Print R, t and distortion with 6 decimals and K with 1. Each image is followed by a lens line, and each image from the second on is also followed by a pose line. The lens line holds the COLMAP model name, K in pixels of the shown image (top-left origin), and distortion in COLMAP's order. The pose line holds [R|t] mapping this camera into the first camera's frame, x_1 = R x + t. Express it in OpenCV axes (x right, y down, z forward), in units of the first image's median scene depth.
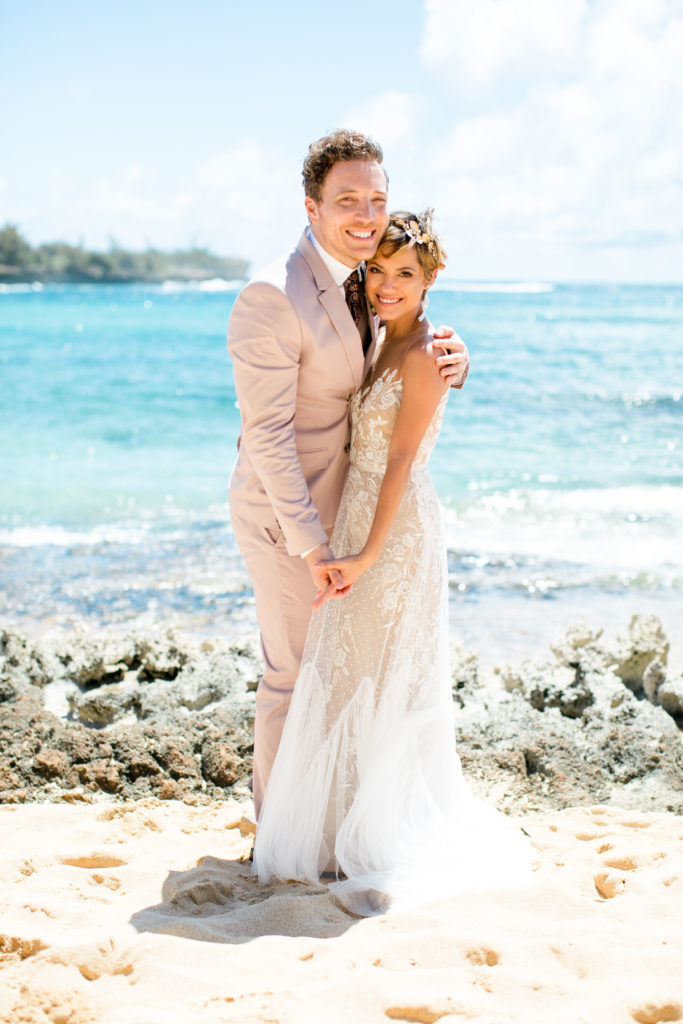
lens RADIAL K [[1515.8, 0, 341.5], [0, 1515.8, 512.0], [0, 0, 1]] dist [-0.178216, 0.377634]
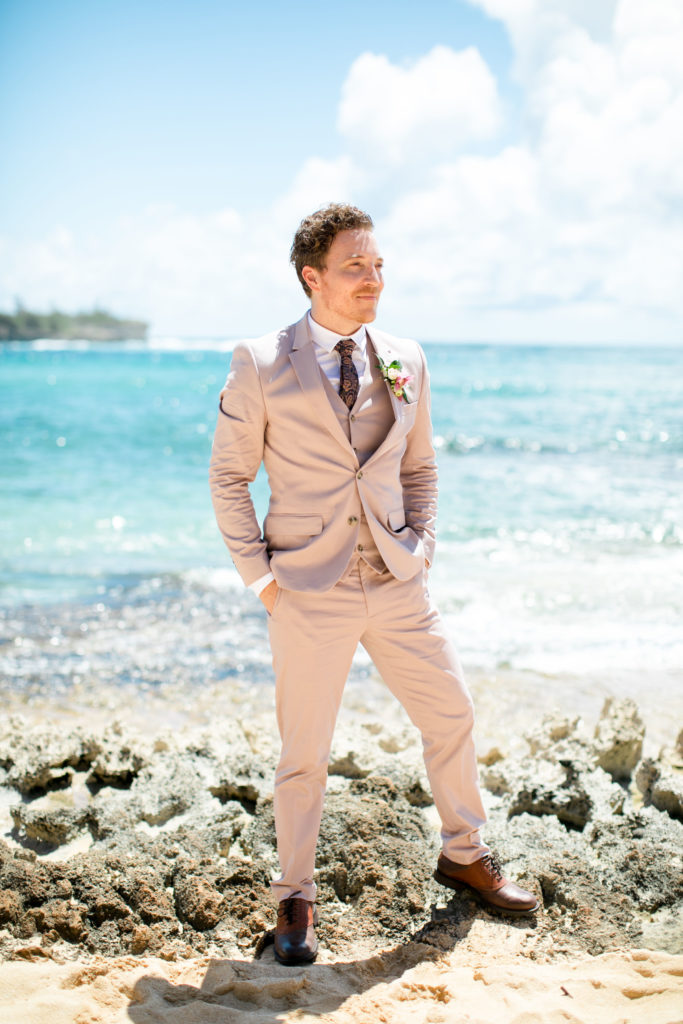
lens RADIAL K [[1515.8, 0, 341.5], [0, 1515.8, 512.0], [0, 0, 1]] dist [-0.178216, 0.377634]
pose [[0.998613, -0.002980, 0.052570, -0.036543], [0.005112, 0.999168, -0.040462, -0.018978], [-0.052405, 0.040674, 0.997797, 0.107473]]
